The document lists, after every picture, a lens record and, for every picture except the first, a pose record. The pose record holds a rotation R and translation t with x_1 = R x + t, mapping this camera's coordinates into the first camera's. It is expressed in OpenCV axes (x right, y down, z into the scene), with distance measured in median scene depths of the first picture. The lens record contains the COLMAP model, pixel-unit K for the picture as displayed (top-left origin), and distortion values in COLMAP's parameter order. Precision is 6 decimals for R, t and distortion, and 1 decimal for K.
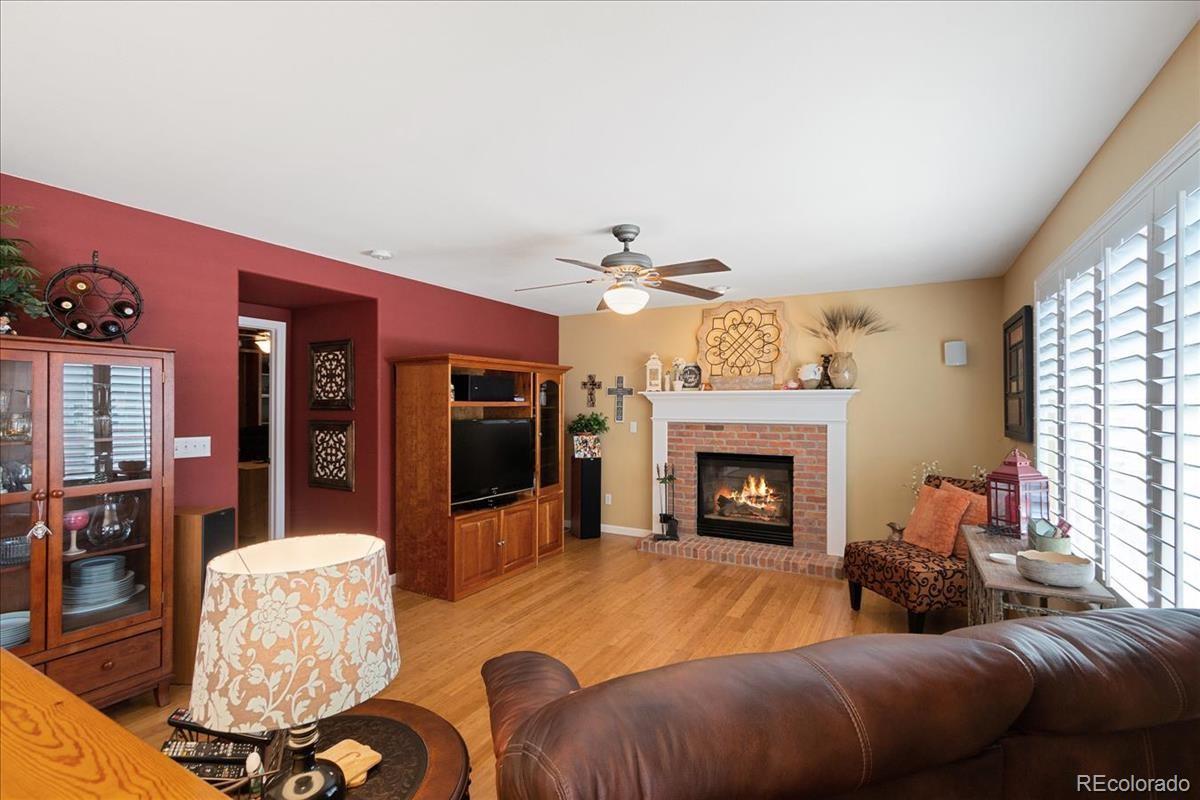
lens RADIAL K [[551.0, 0, 570.4], [0, 551.0, 406.0], [0, 0, 1]] dist [0.009912, -0.003414]
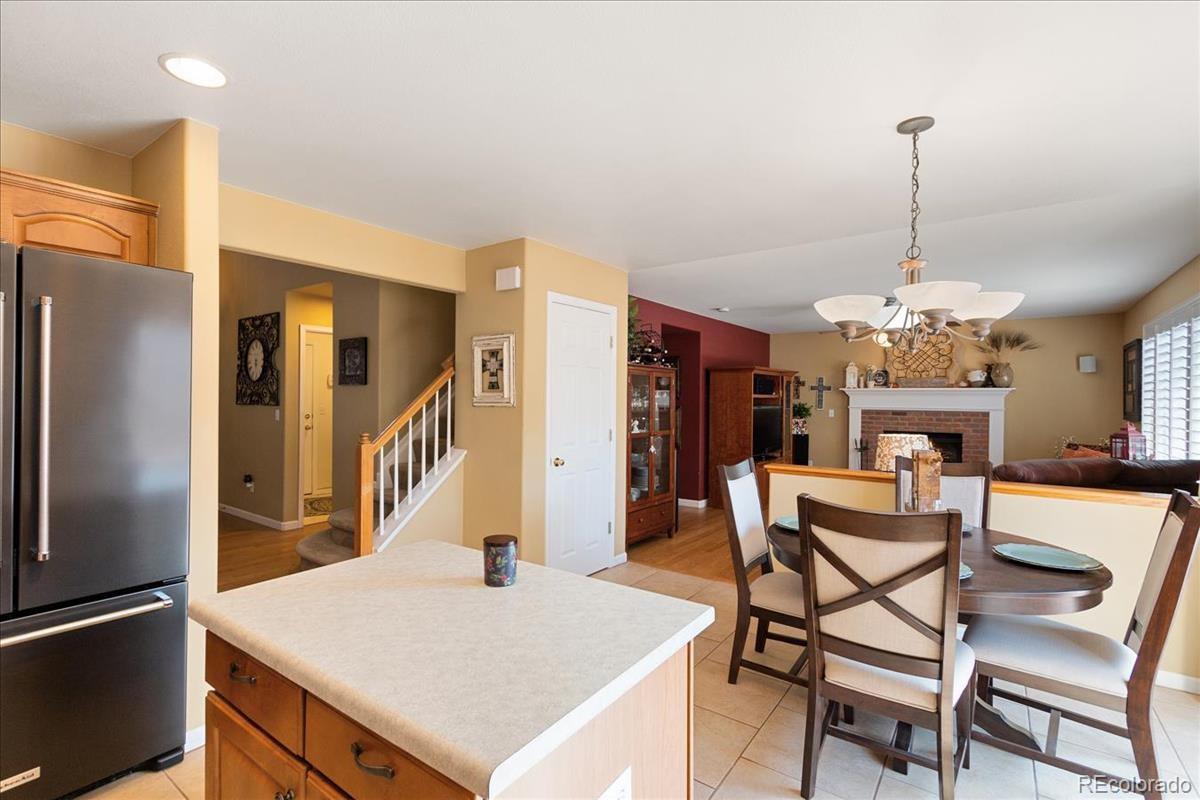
lens RADIAL K [[551.0, 0, 574.3], [0, 551.0, 402.7], [0, 0, 1]] dist [0.009912, -0.003414]
pose [[0.992253, 0.007488, -0.124008, -0.442182], [-0.006660, 0.999953, 0.007092, 0.006853], [0.124055, -0.006211, 0.992256, -0.589031]]
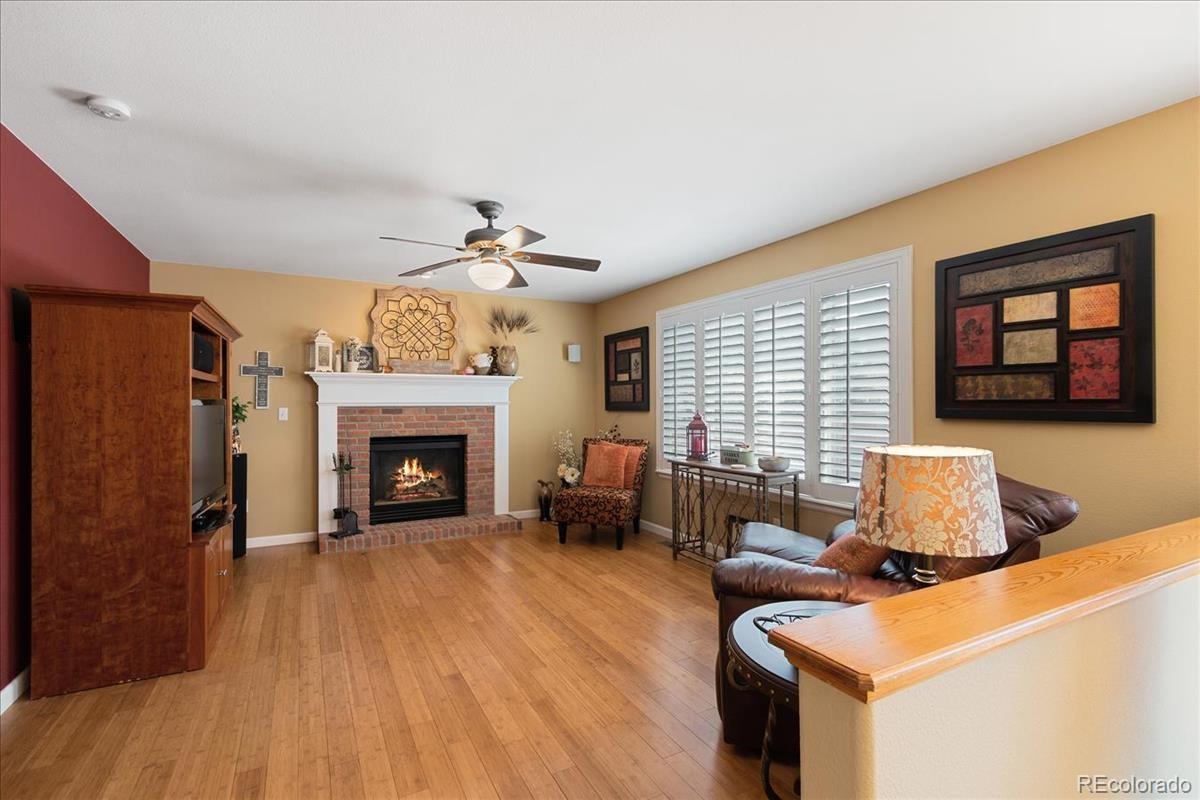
lens RADIAL K [[551.0, 0, 597.3], [0, 551.0, 399.7], [0, 0, 1]] dist [0.009912, -0.003414]
pose [[0.520973, 0.001965, 0.853571, -0.427987], [0.003919, 0.999981, -0.004694, 0.027142], [-0.853564, 0.005791, 0.520955, 0.192105]]
